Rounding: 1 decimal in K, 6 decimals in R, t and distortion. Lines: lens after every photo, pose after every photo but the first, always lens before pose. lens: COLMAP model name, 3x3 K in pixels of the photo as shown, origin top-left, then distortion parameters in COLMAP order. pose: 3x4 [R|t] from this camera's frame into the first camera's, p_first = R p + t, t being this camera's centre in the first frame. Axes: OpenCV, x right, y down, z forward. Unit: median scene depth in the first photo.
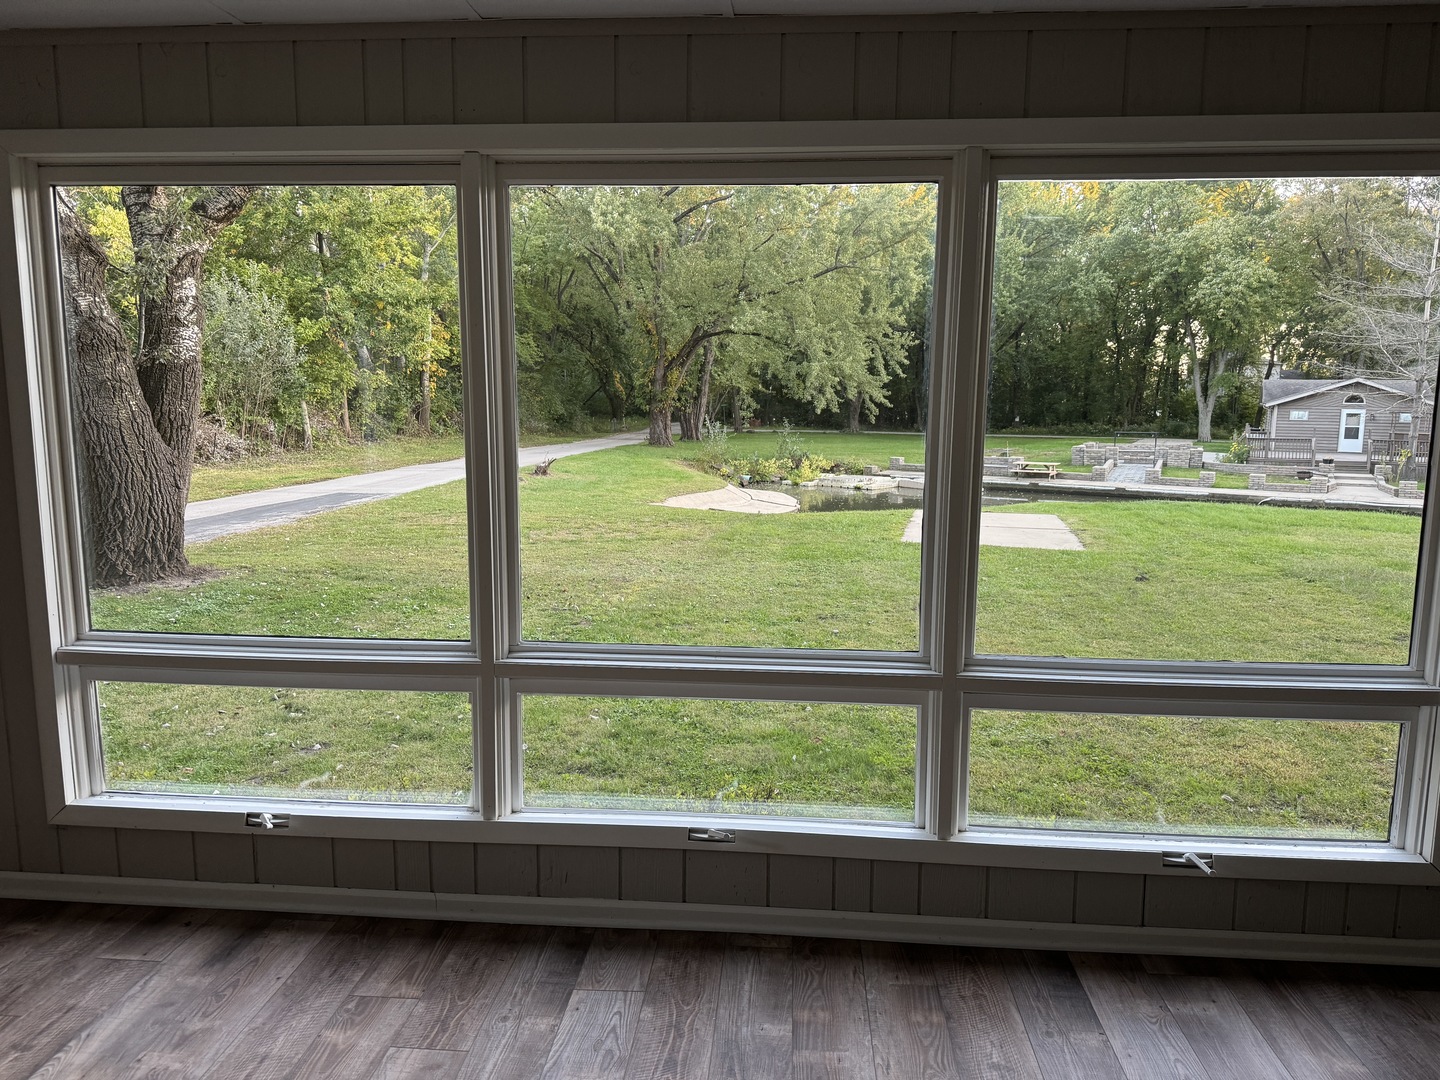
lens RADIAL K [[1004.4, 0, 716.2], [0, 1004.4, 538.1], [0, 0, 1]] dist [-0.013278, -0.014952]
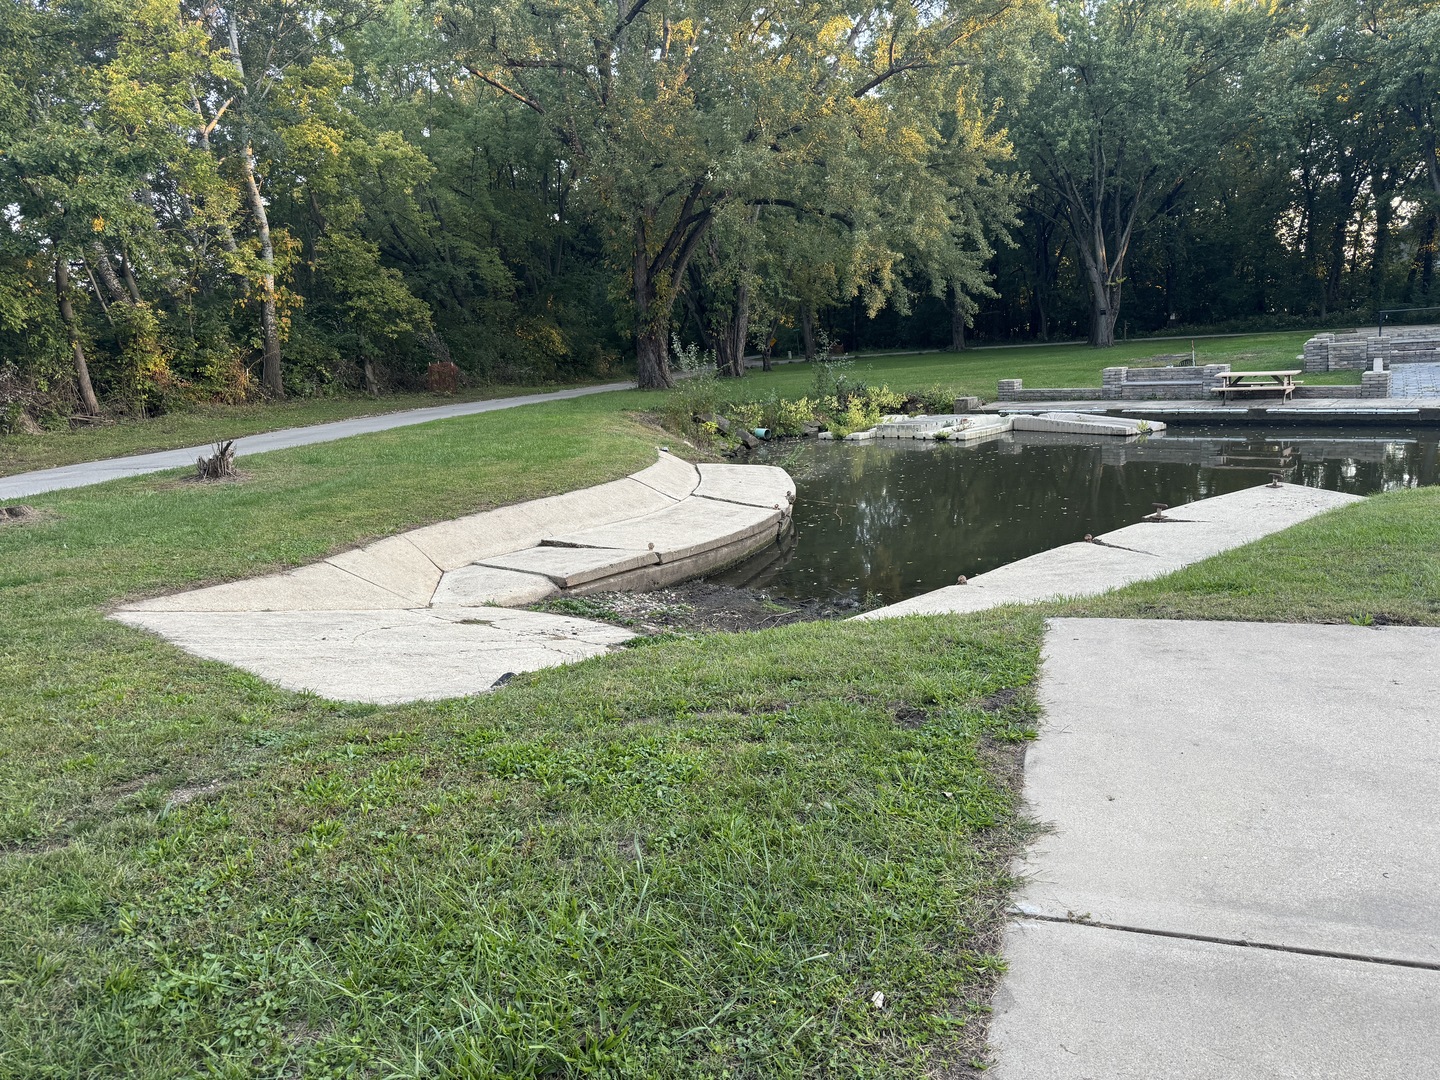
lens RADIAL K [[1004.4, 0, 726.5], [0, 1004.4, 551.5], [0, 0, 1]] dist [-0.013278, -0.014952]
pose [[0.992144, -0.054782, -0.112467, 0.070776], [0.063133, 0.995398, 0.072085, -0.030944], [0.108001, -0.078619, 0.991037, 0.362009]]
